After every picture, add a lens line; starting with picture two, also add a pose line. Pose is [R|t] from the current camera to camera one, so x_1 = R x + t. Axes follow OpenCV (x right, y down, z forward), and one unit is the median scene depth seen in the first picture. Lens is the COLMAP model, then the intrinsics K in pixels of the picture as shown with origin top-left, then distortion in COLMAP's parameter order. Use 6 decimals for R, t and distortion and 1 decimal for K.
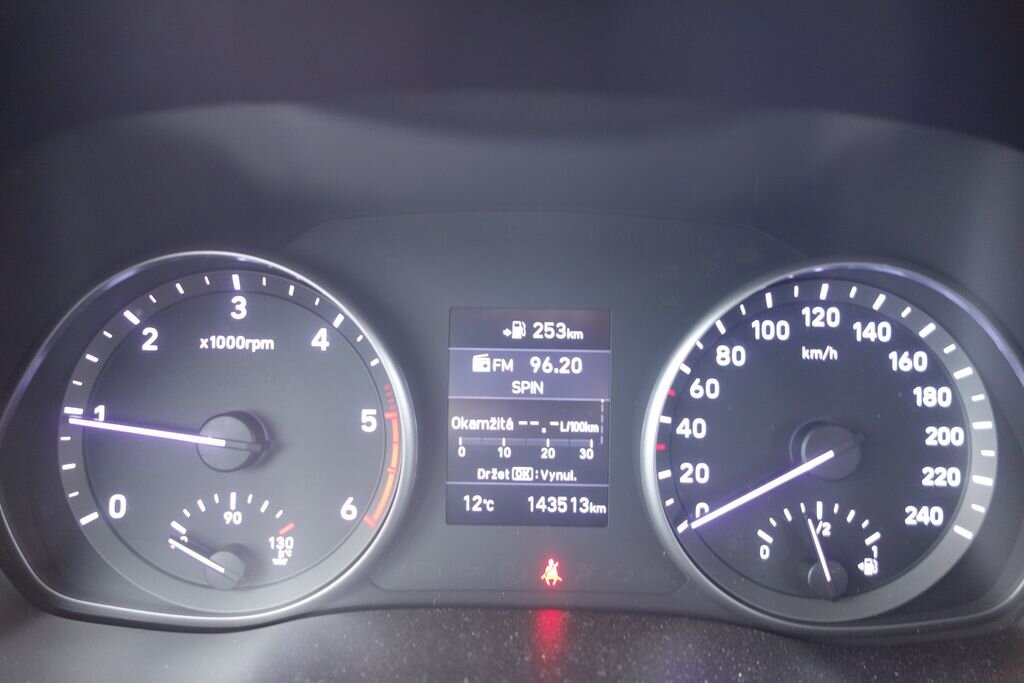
lens RADIAL K [[808.4, 0, 512.0], [0, 808.4, 341.5], [0, 0, 1]] dist [0.002298, -0.001114]
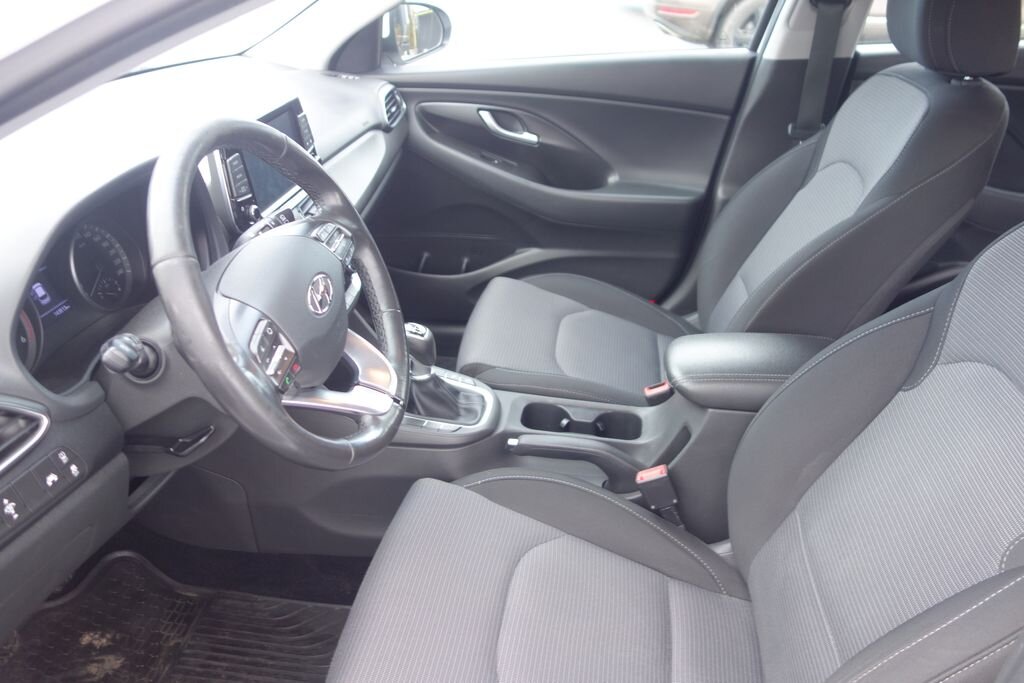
lens RADIAL K [[808.4, 0, 512.0], [0, 808.4, 341.5], [0, 0, 1]] dist [0.002298, -0.001114]
pose [[0.127187, -0.471928, 0.872415, -2.843421], [0.316165, 0.852967, 0.415315, -0.528798], [-0.940140, 0.223004, 0.257694, -1.735974]]
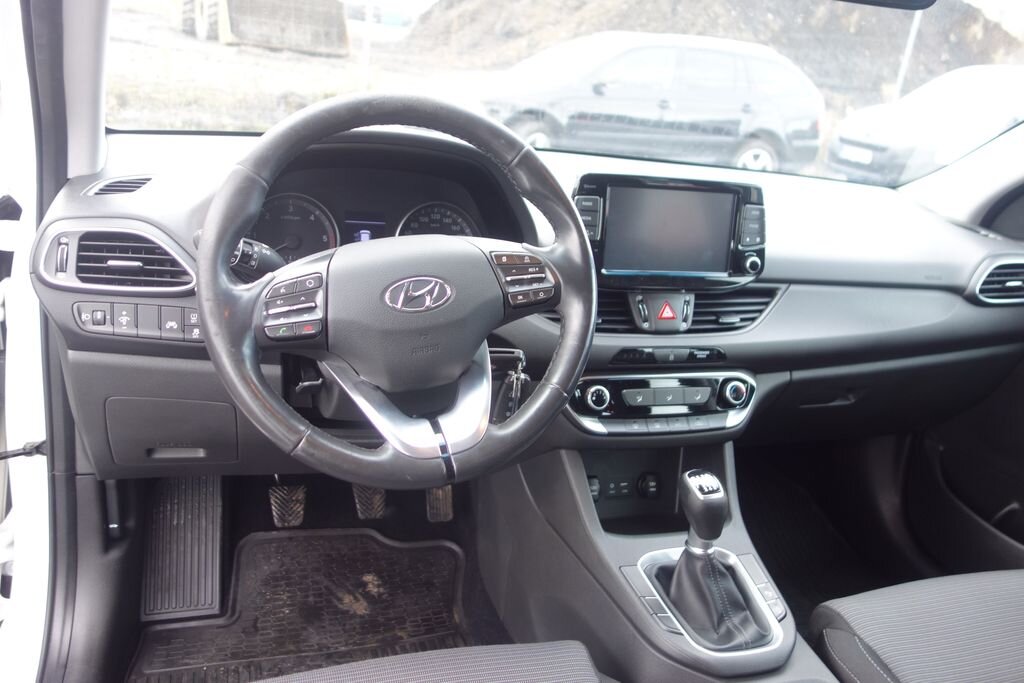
lens RADIAL K [[810.2, 0, 512.0], [0, 810.2, 341.5], [0, 0, 1]] dist [-0.000936, -0.000740]
pose [[0.940014, -0.014805, 0.340815, -0.680085], [0.008191, 0.999749, 0.020836, 0.529890], [-0.341038, -0.016794, 0.939899, -3.068853]]
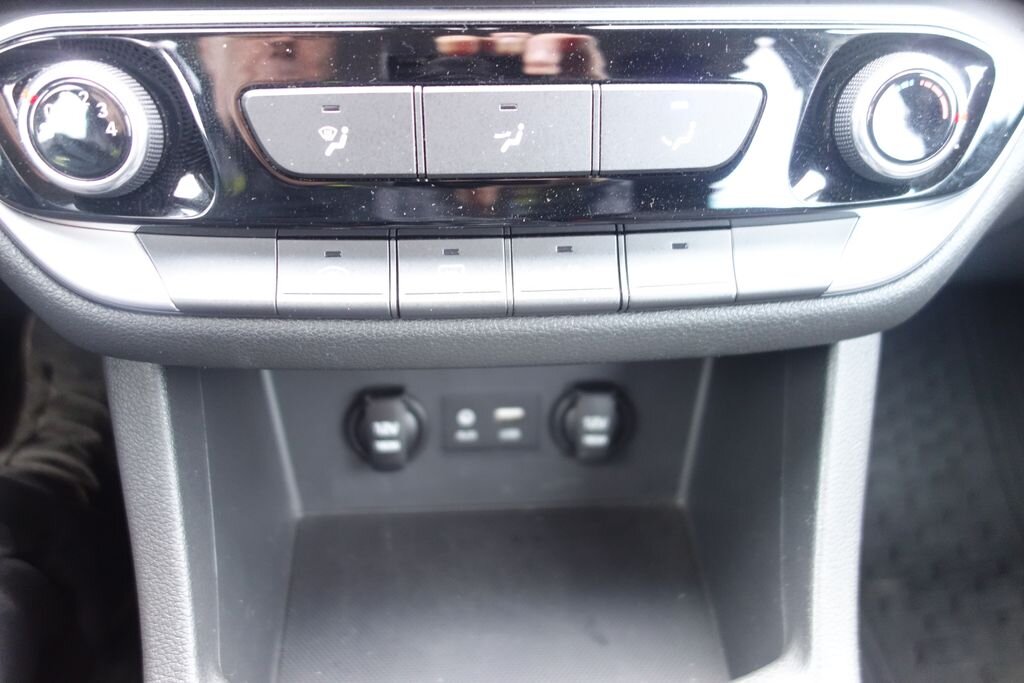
lens RADIAL K [[808.4, 0, 512.0], [0, 808.4, 341.5], [0, 0, 1]] dist [0.002298, -0.001114]
pose [[0.997698, -0.035727, 0.057631, 1.398875], [0.014766, 0.944011, 0.329584, 0.833852], [-0.066180, -0.327974, 0.942366, -0.316190]]
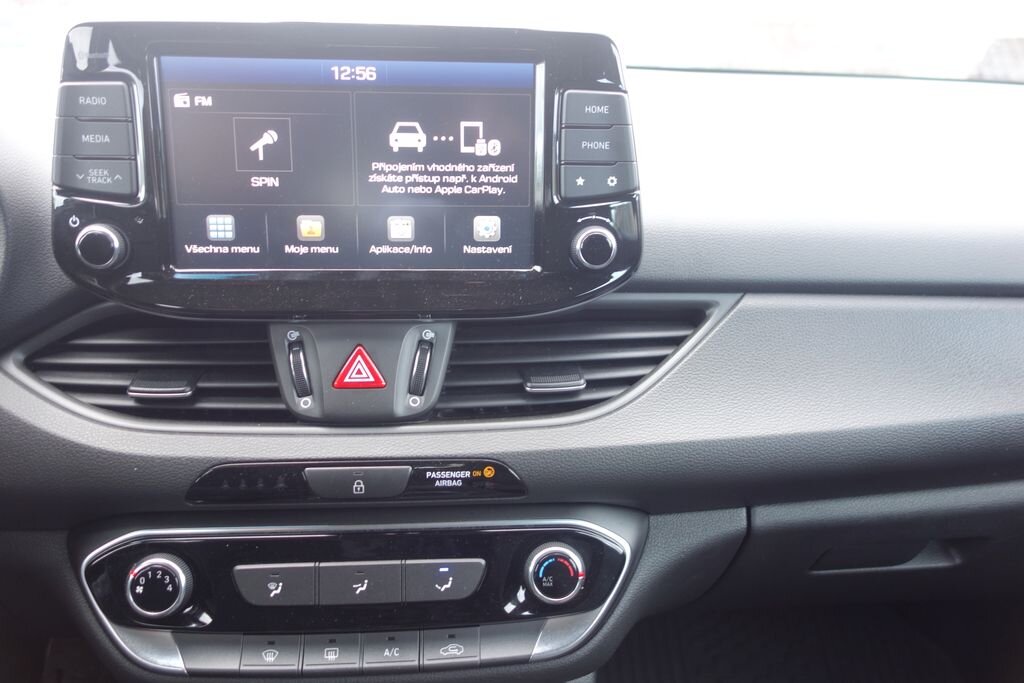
lens RADIAL K [[808.4, 0, 512.0], [0, 808.4, 341.5], [0, 0, 1]] dist [0.002298, -0.001114]
pose [[0.996820, -0.012839, 0.078650, 1.630268], [0.011097, 0.999684, 0.022550, 0.380966], [-0.078914, -0.021605, 0.996647, -1.142080]]
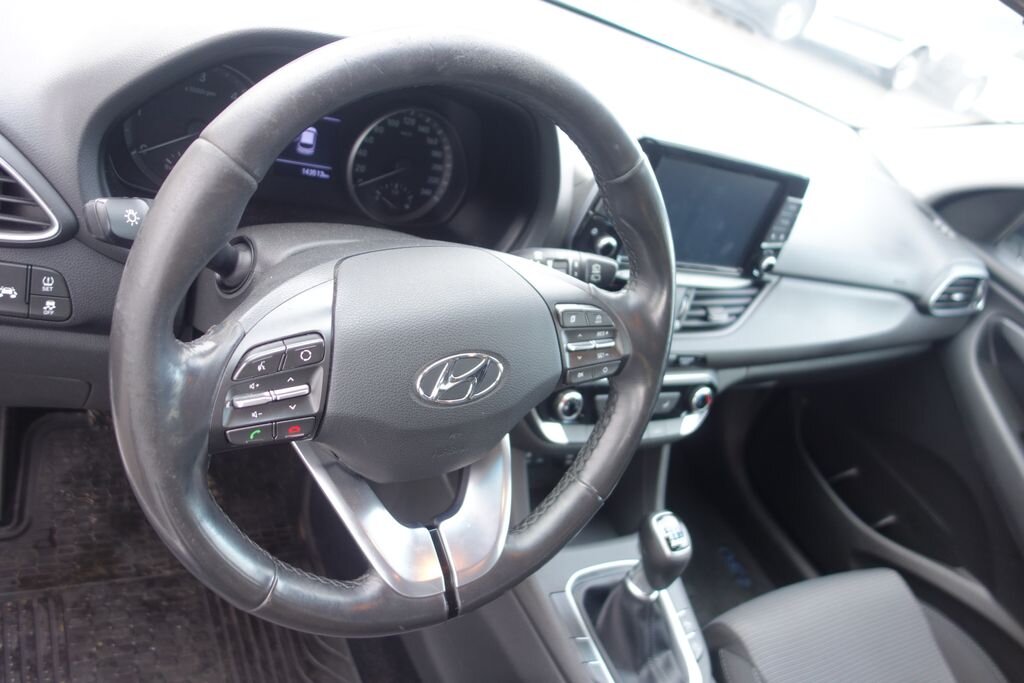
lens RADIAL K [[805.4, 0, 512.0], [0, 805.4, 341.5], [0, 0, 1]] dist [0.001968, -0.005089]
pose [[0.802539, 0.007132, 0.596557, -1.046369], [-0.237112, 0.921377, 0.307966, -0.280191], [-0.547457, -0.388606, 0.741132, -1.661276]]
